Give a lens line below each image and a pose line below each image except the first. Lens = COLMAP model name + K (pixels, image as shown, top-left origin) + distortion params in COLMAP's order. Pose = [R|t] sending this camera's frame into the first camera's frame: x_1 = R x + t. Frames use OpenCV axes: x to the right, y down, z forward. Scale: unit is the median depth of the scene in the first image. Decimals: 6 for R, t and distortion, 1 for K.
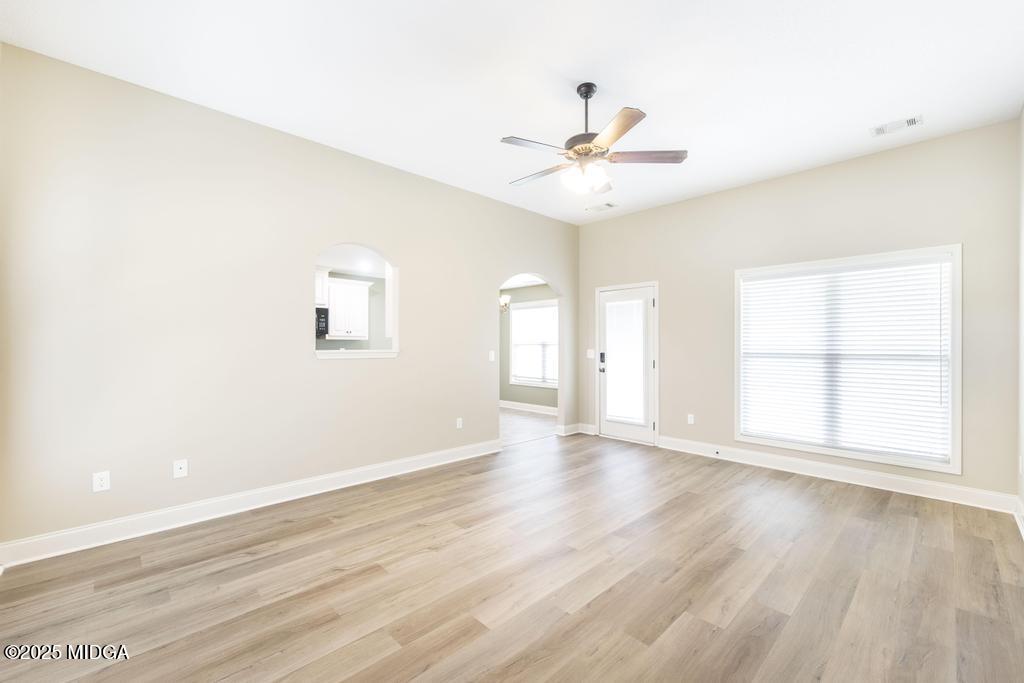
lens RADIAL K [[400.7, 0, 512.0], [0, 400.7, 341.5], [0, 0, 1]] dist [0.000507, 0.000217]
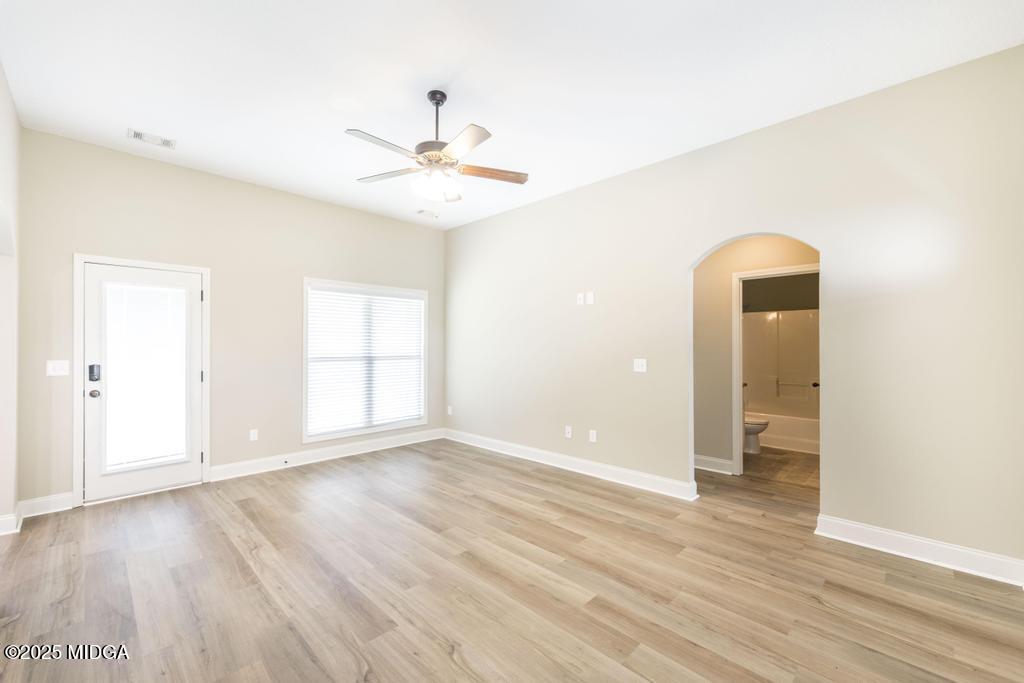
lens RADIAL K [[430.6, 0, 482.0], [0, 430.6, 345.8], [0, 0, 1]] dist [0.000134, 0.000010]
pose [[0.014153, -0.002144, 0.999898, -0.574306], [-0.007386, 0.999970, 0.002248, -0.009062], [-0.999873, -0.007417, 0.014136, 0.571945]]
